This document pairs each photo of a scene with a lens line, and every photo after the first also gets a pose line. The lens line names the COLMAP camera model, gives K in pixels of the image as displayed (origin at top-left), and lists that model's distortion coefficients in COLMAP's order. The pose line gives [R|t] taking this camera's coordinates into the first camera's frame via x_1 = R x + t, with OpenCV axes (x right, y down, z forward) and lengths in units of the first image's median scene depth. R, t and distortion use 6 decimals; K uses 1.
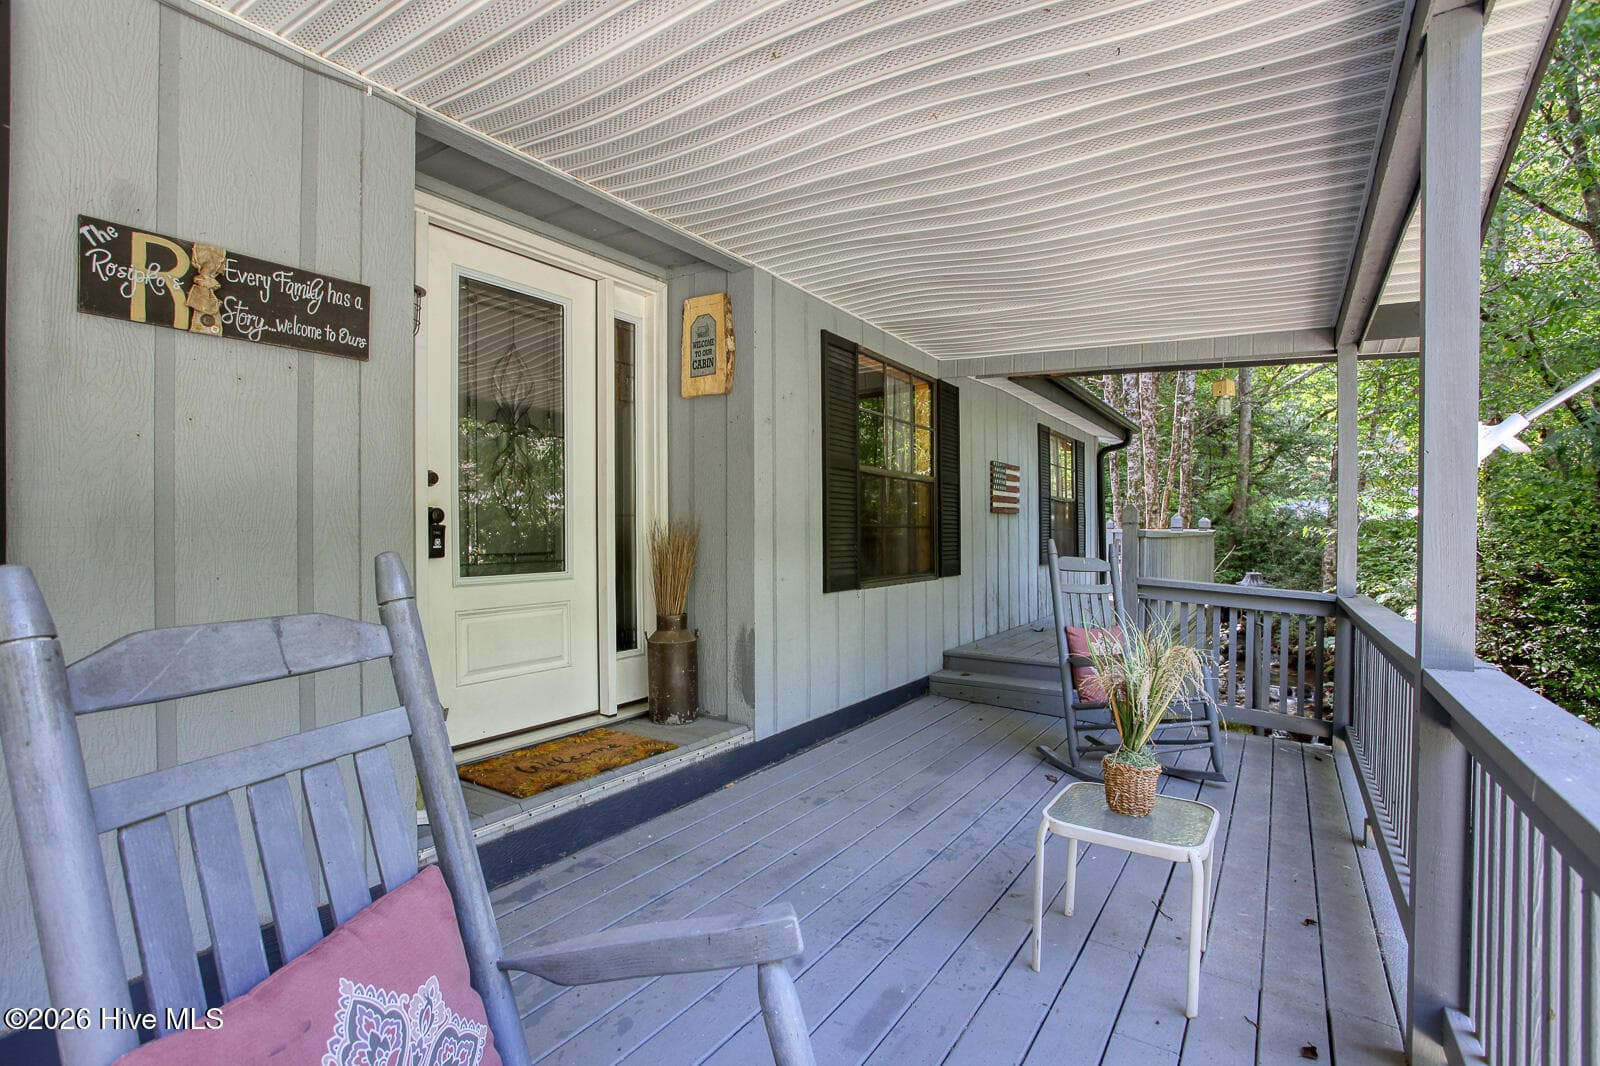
lens RADIAL K [[786.0, 0, 793.6], [0, 786.0, 539.6], [0, 0, 1]] dist [-0.066804, 0.032489]
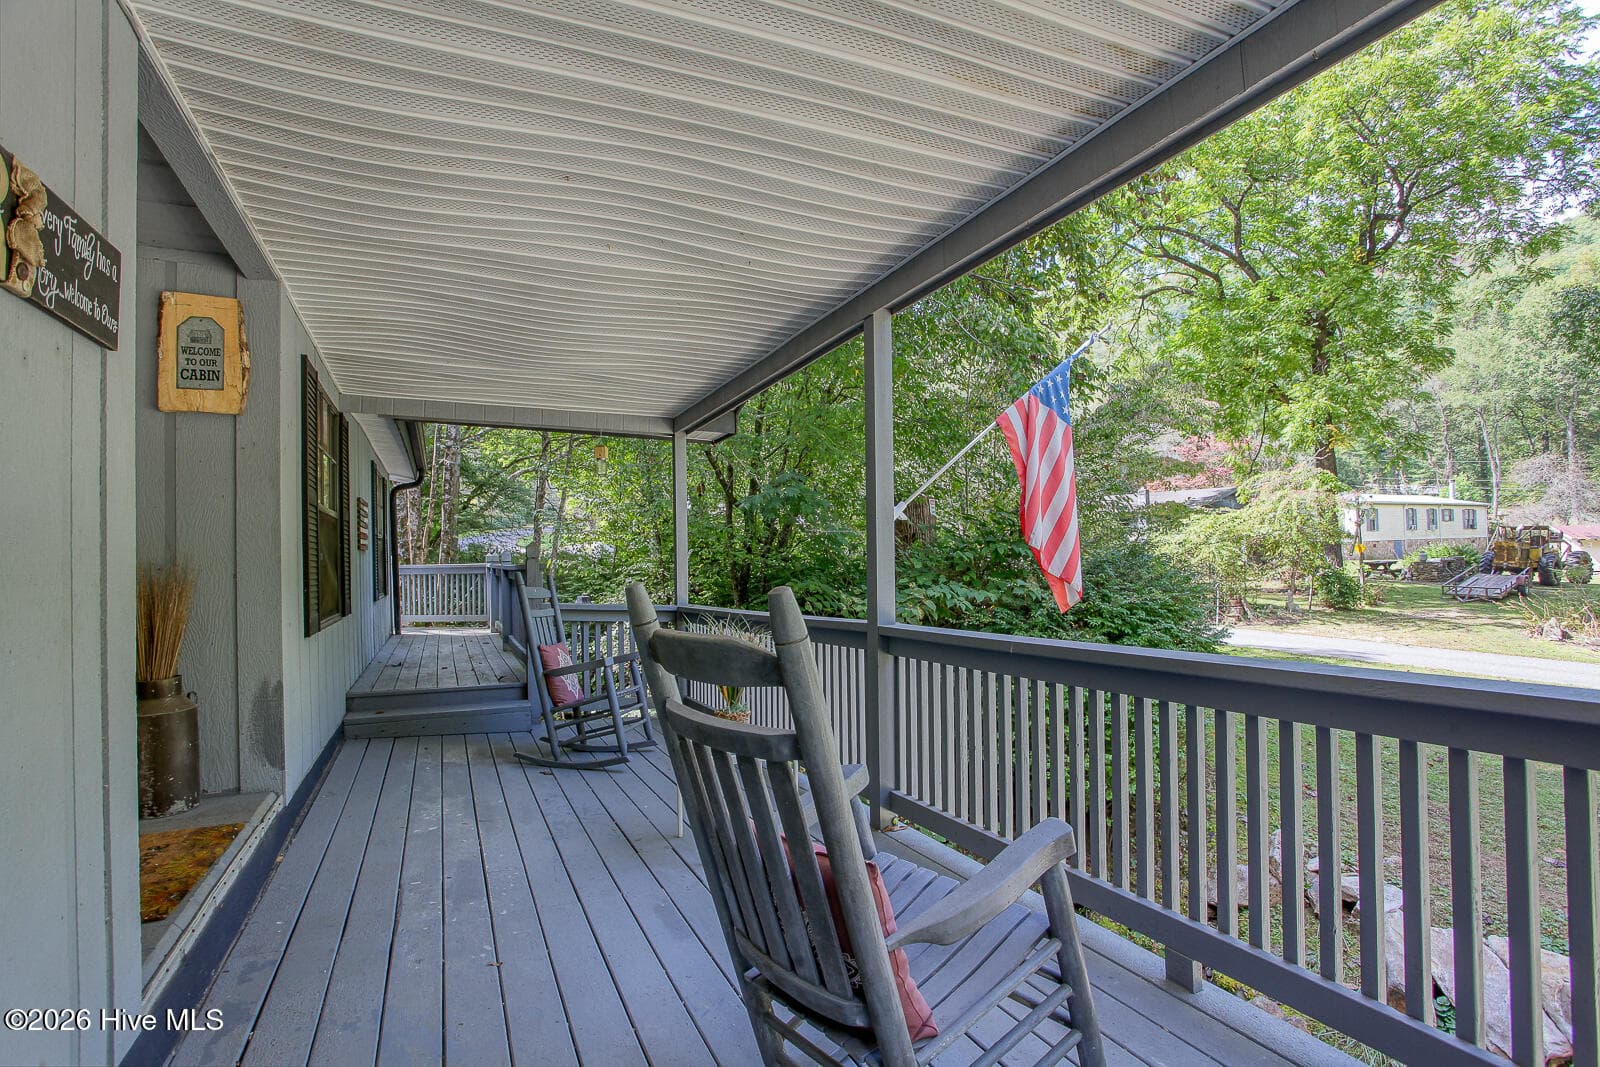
lens RADIAL K [[786.0, 0, 793.6], [0, 786.0, 540.1], [0, 0, 1]] dist [-0.066804, 0.032489]
pose [[0.542435, 0.003845, 0.840089, -0.461039], [0.034174, 0.999061, -0.026639, -0.003188], [-0.839403, 0.043159, 0.541794, 0.026173]]
